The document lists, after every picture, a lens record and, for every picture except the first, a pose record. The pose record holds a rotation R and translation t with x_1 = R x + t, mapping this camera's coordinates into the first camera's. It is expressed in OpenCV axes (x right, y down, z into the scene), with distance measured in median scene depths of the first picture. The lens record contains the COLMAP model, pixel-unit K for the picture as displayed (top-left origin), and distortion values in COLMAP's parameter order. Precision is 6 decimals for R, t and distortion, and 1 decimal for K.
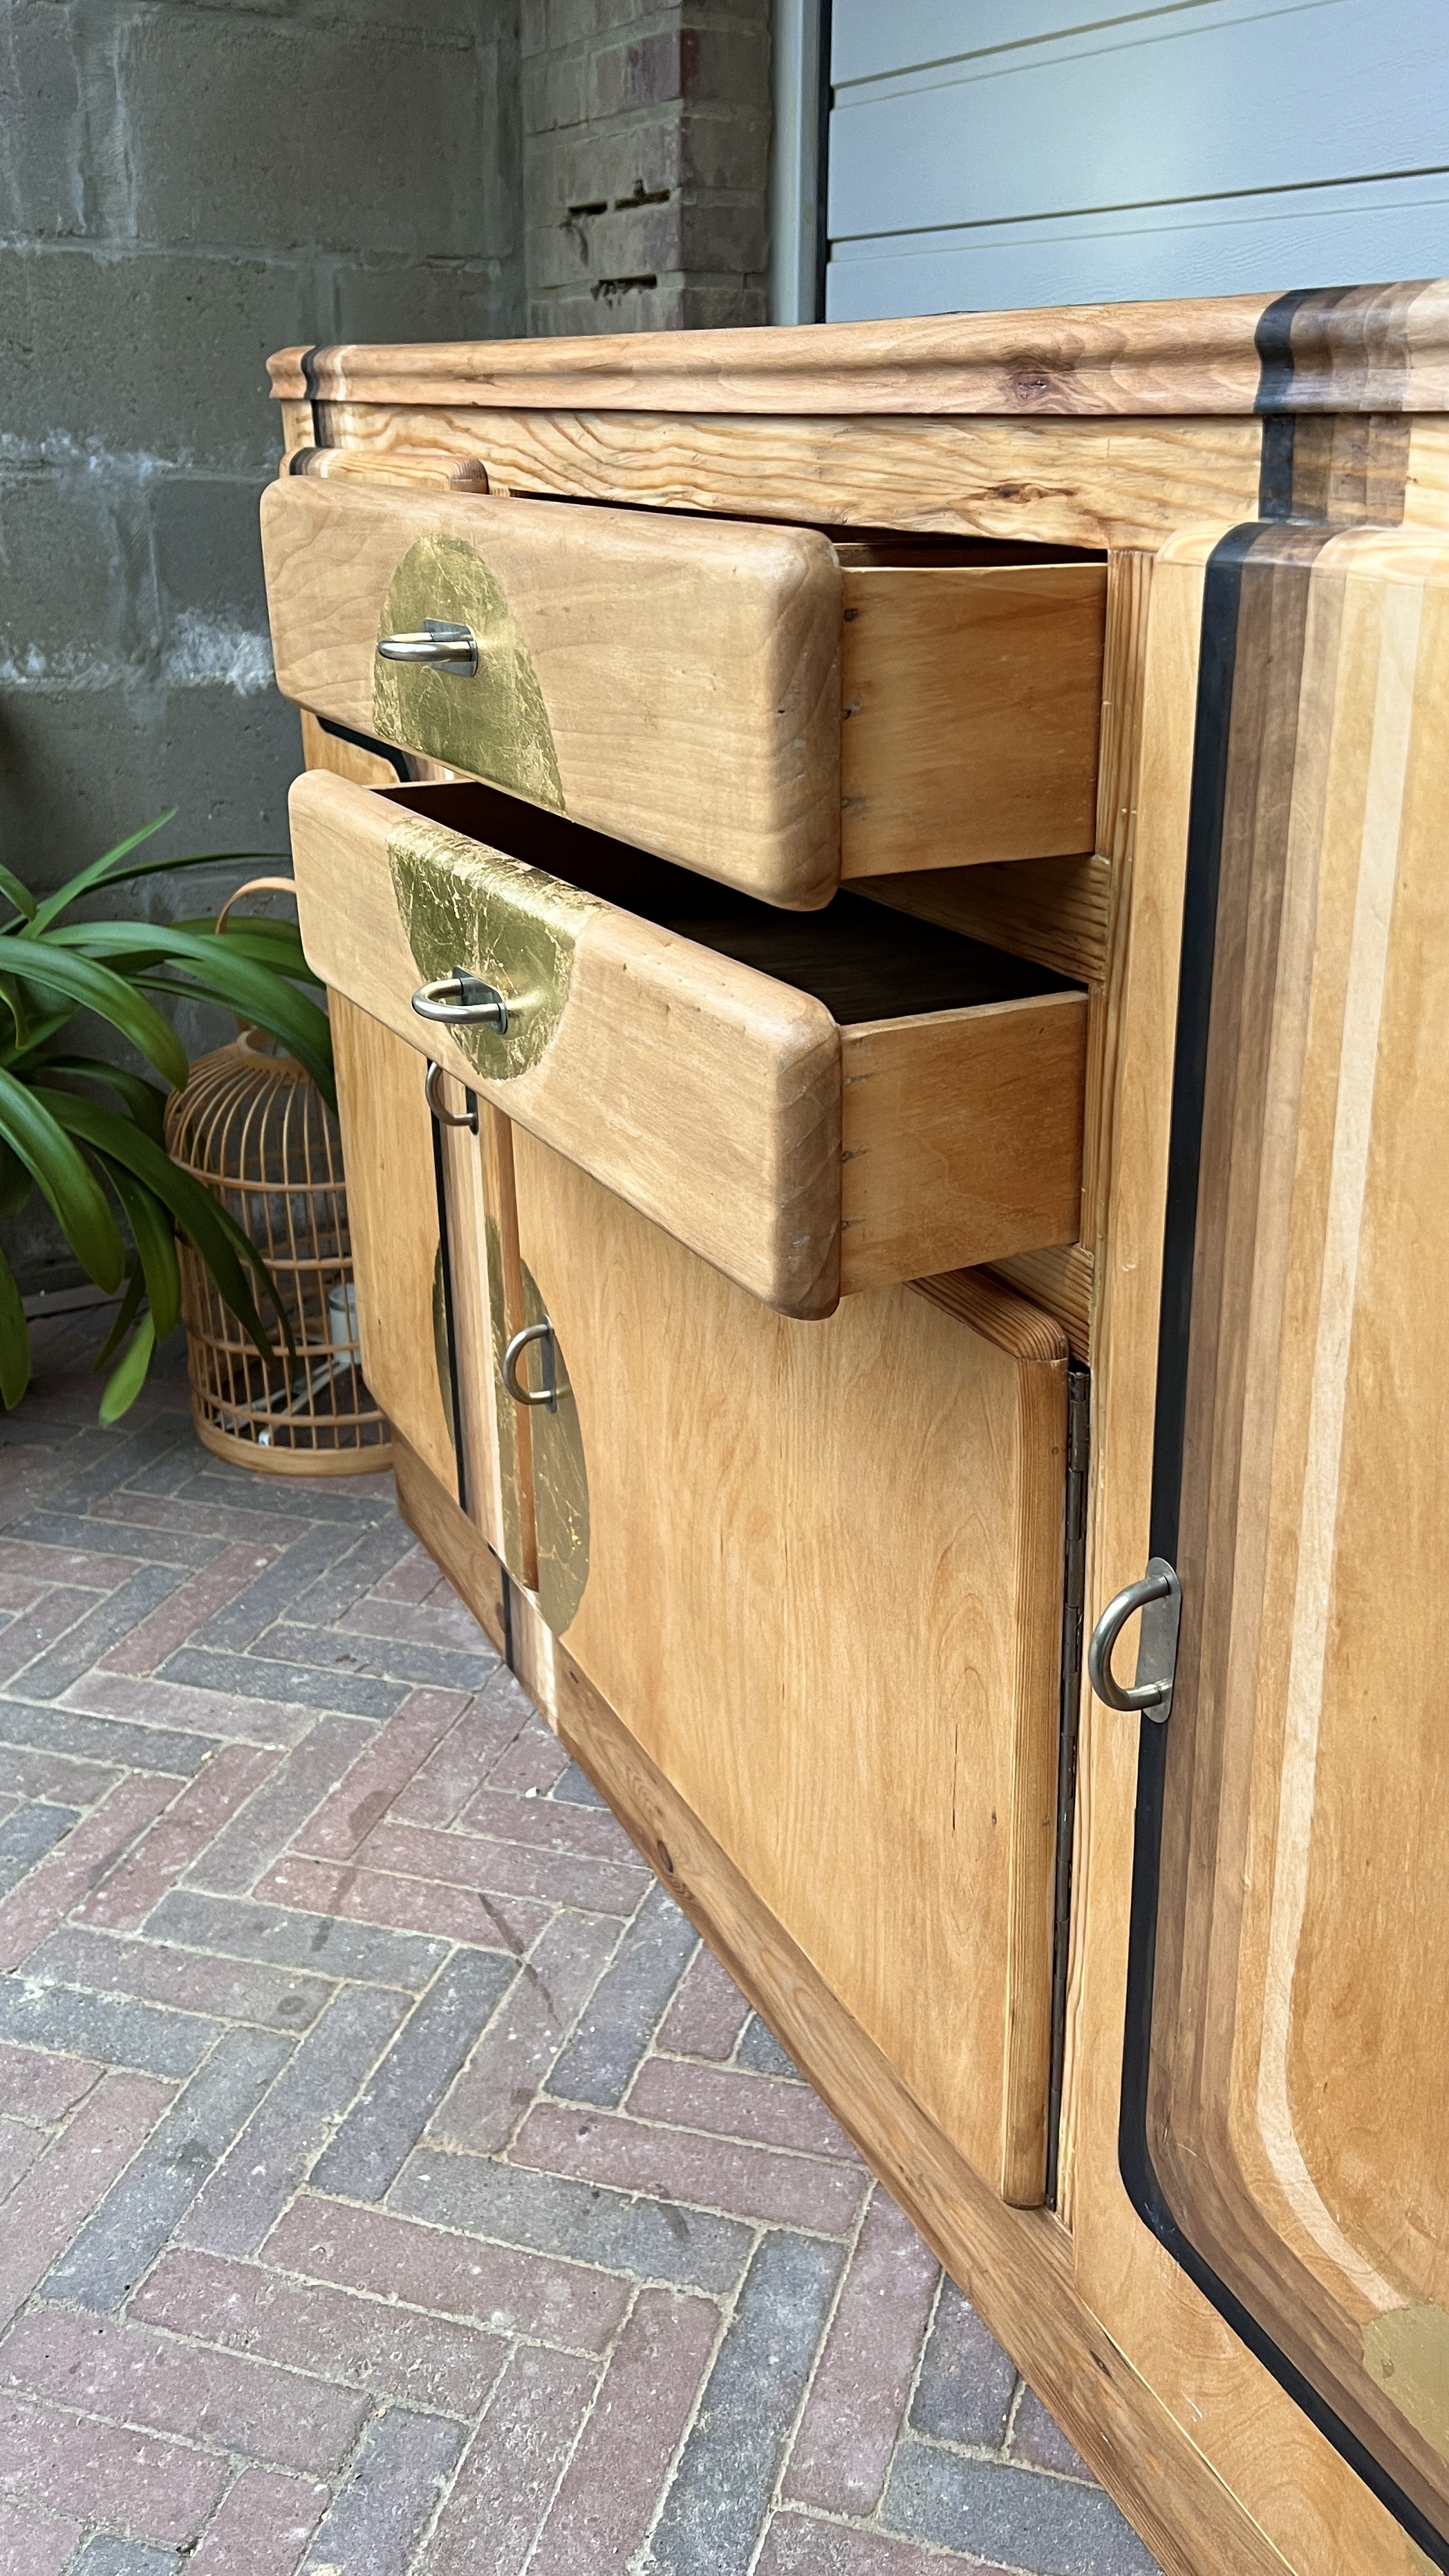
lens RADIAL K [[2136.6, 0, 824.6], [0, 2136.6, 1195.1], [0, 0, 1]] dist [0.011039, 0.014940]
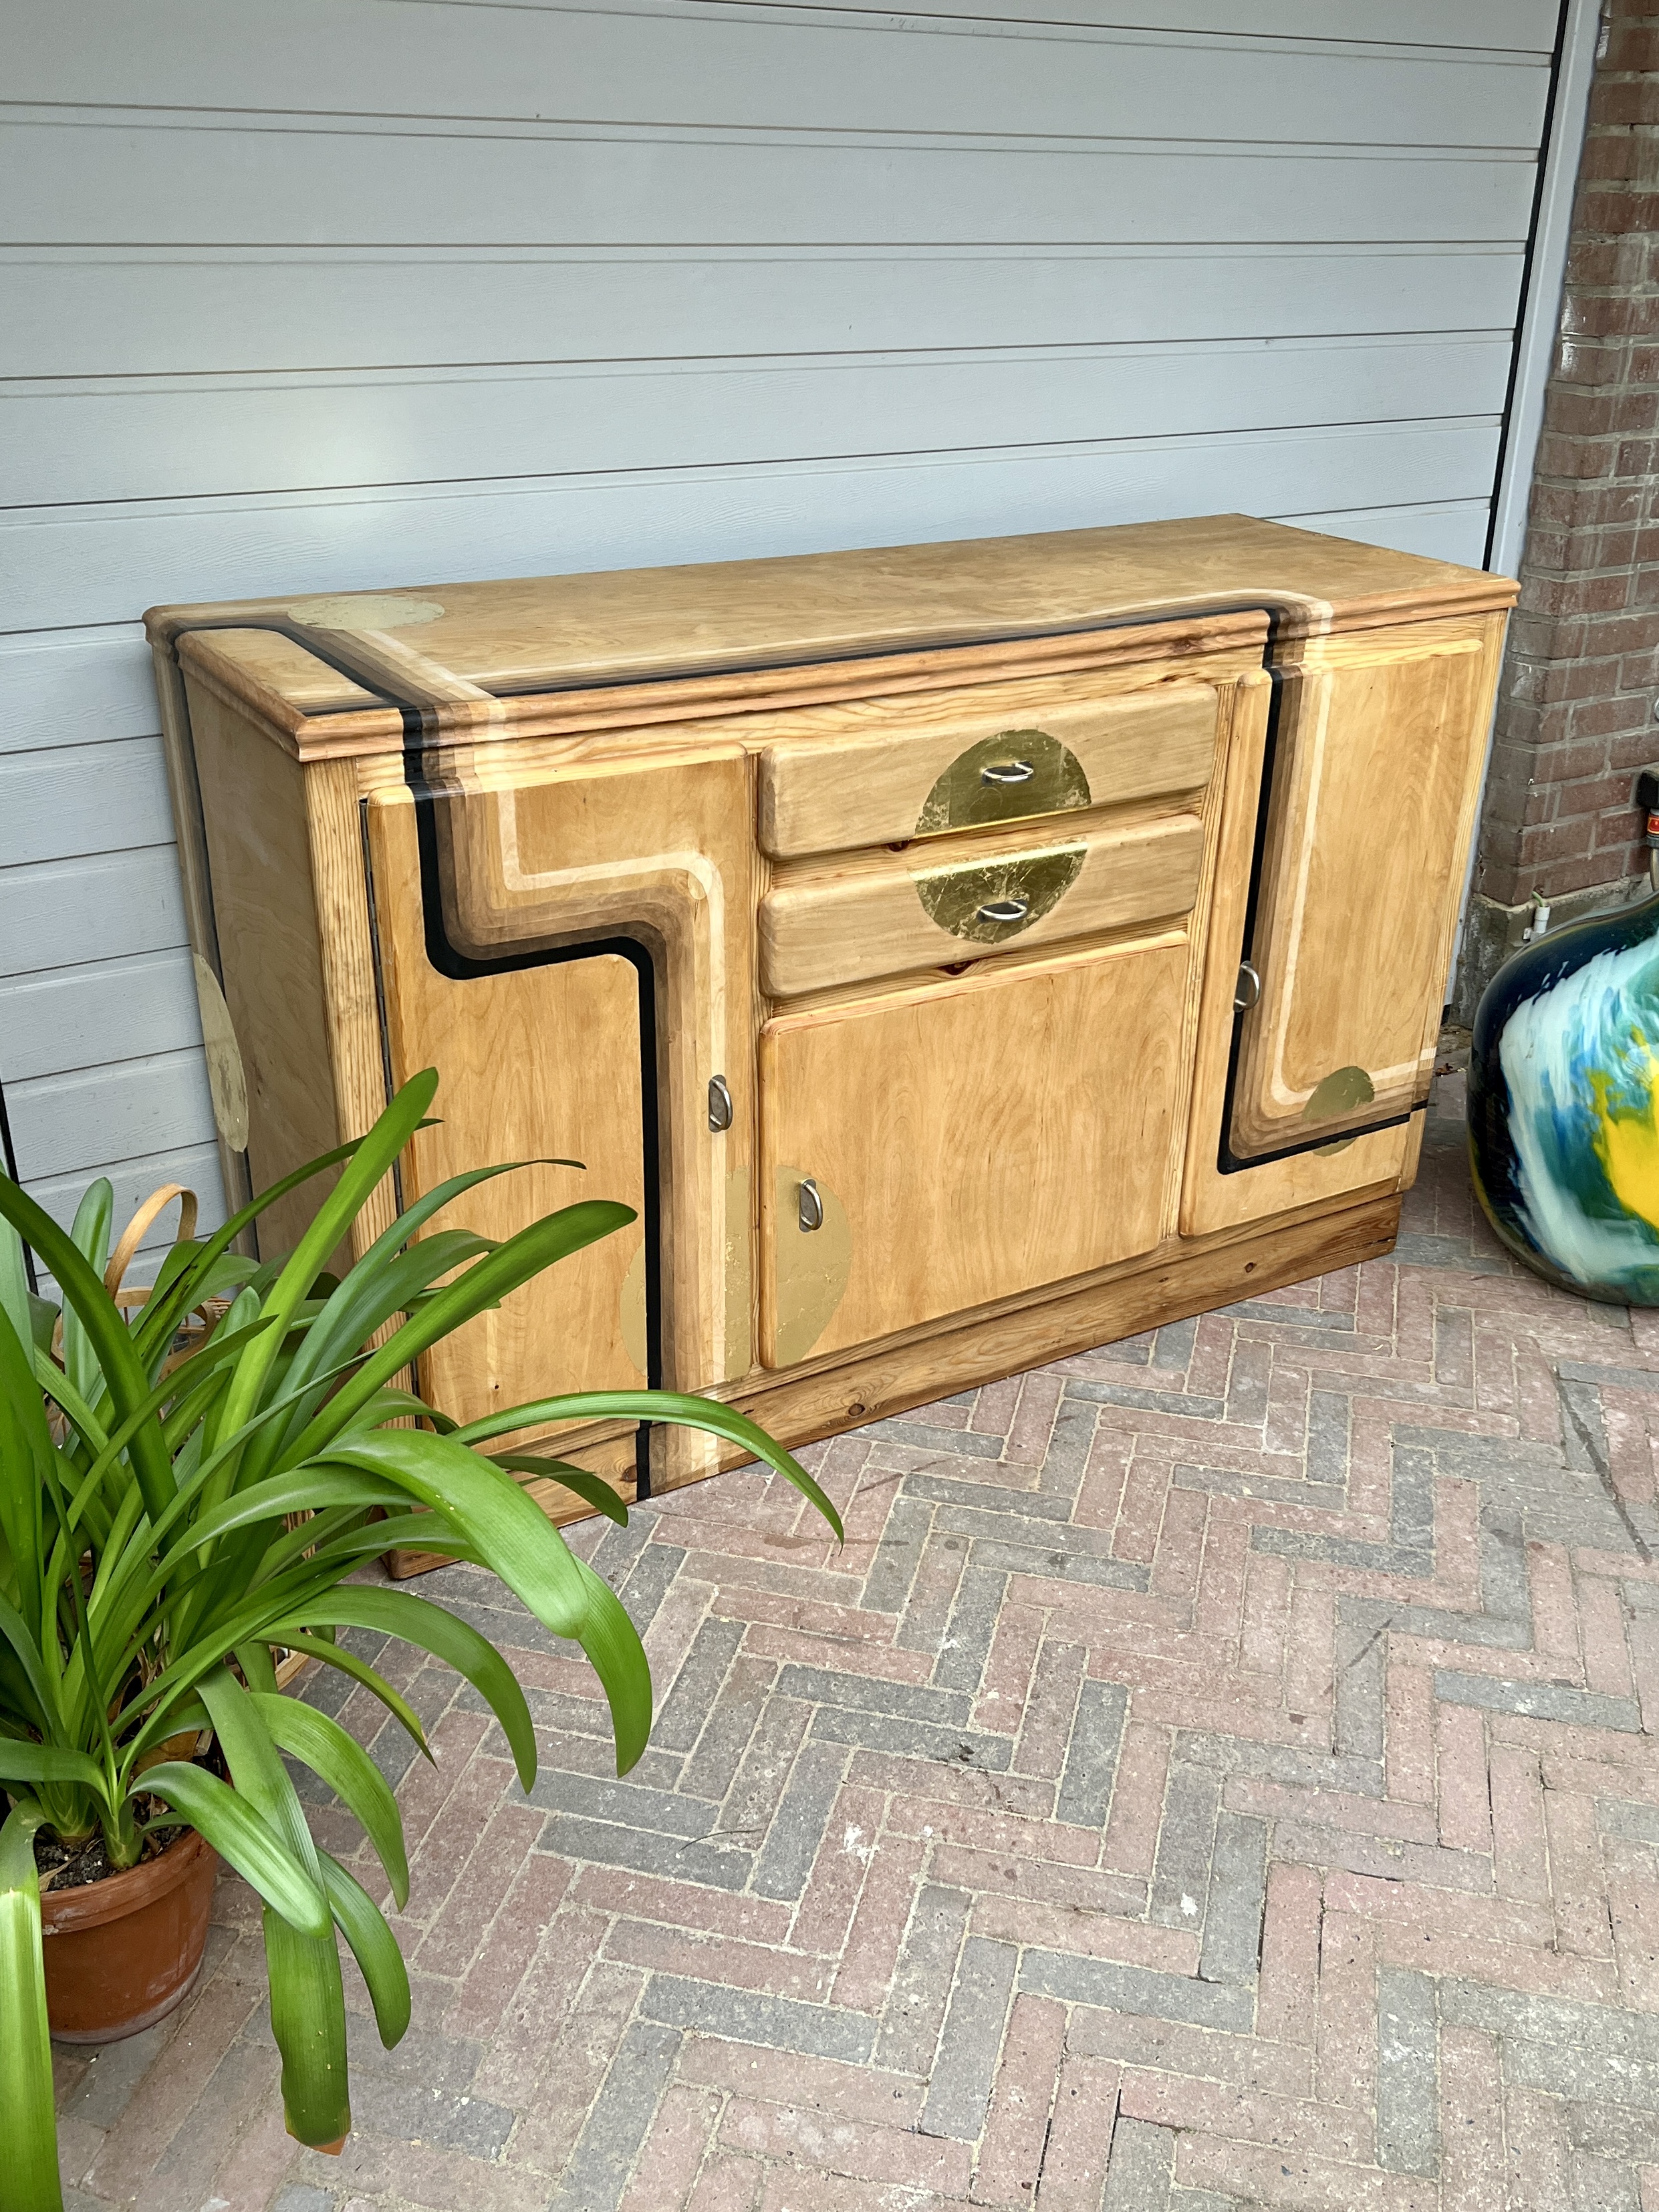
lens RADIAL K [[2024.7, 0, 860.4], [0, 2024.7, 1133.0], [0, 0, 1]] dist [0.026422, 0.000000]
pose [[-0.054833, -0.441806, 0.895433, -1.756228], [0.330074, 0.838346, 0.433851, -0.749191], [-0.942361, 0.319349, 0.099860, 0.834377]]
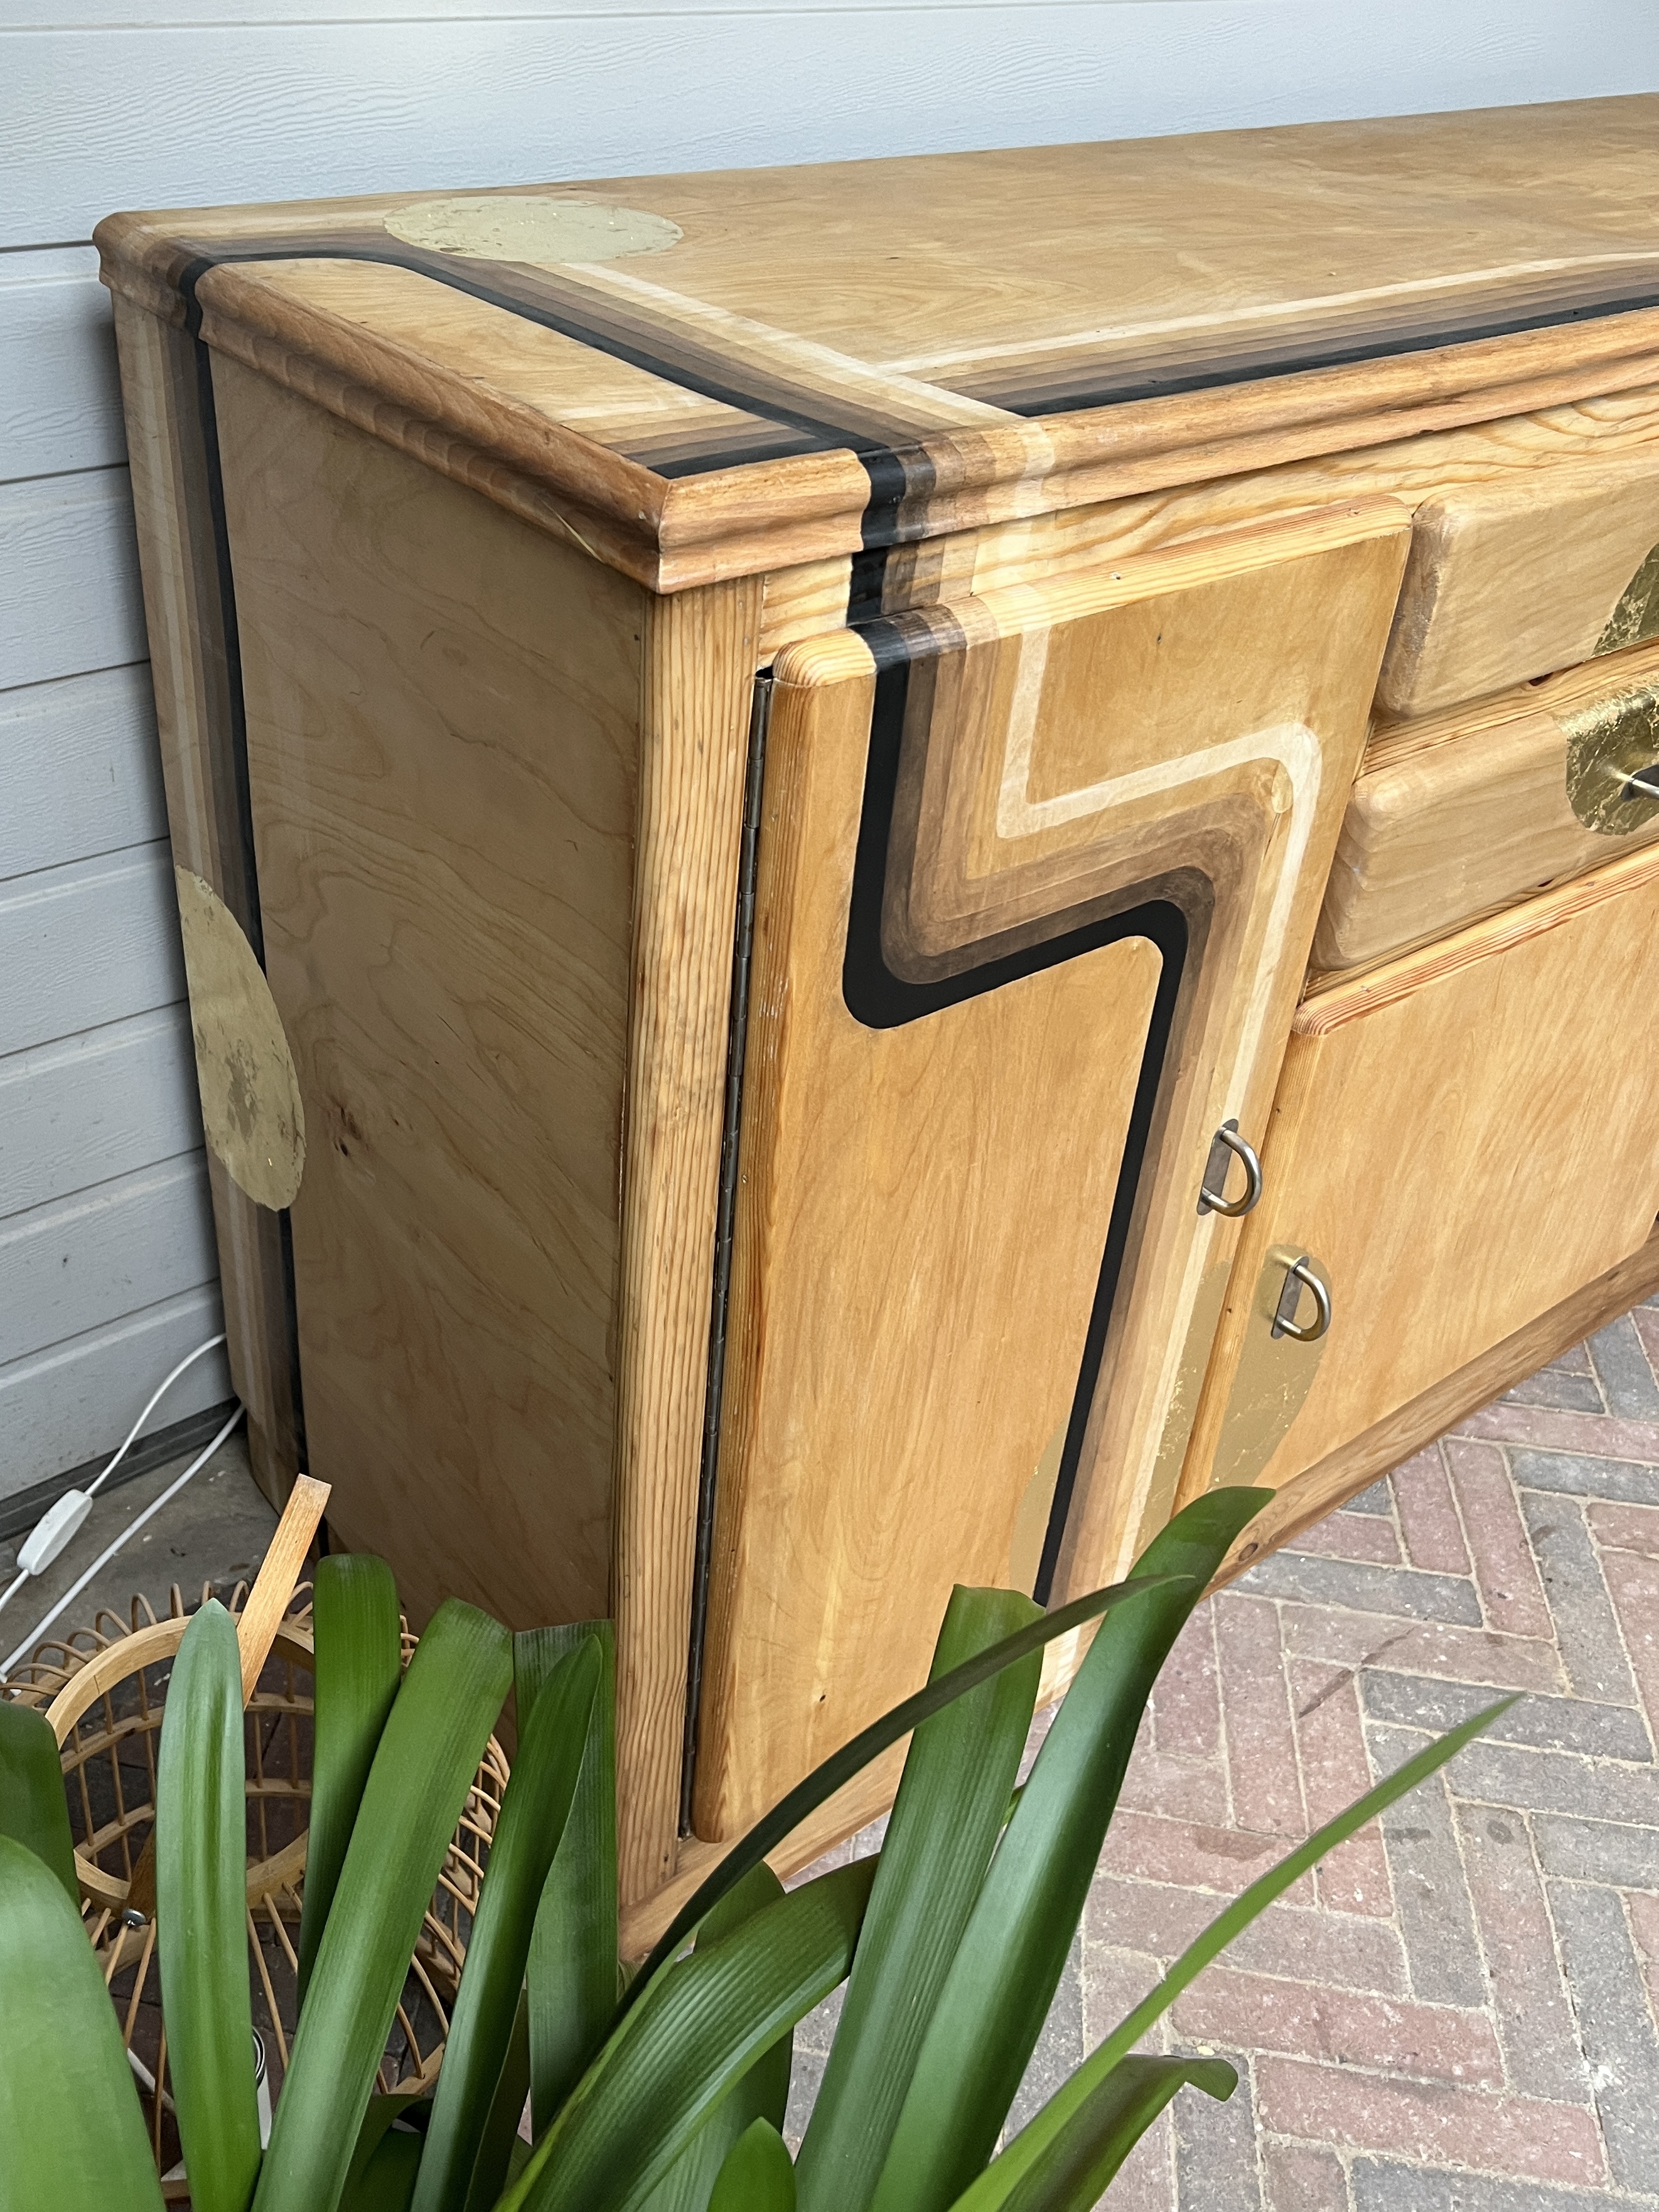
lens RADIAL K [[2024.5, 0, 729.6], [0, 2024.5, 990.4], [0, 0, 1]] dist [0.026422, 0.000000]
pose [[-0.160024, -0.535797, 0.829044, -0.879098], [0.294173, 0.775820, 0.558181, -0.708745], [-0.942260, 0.333205, 0.033467, 1.269052]]
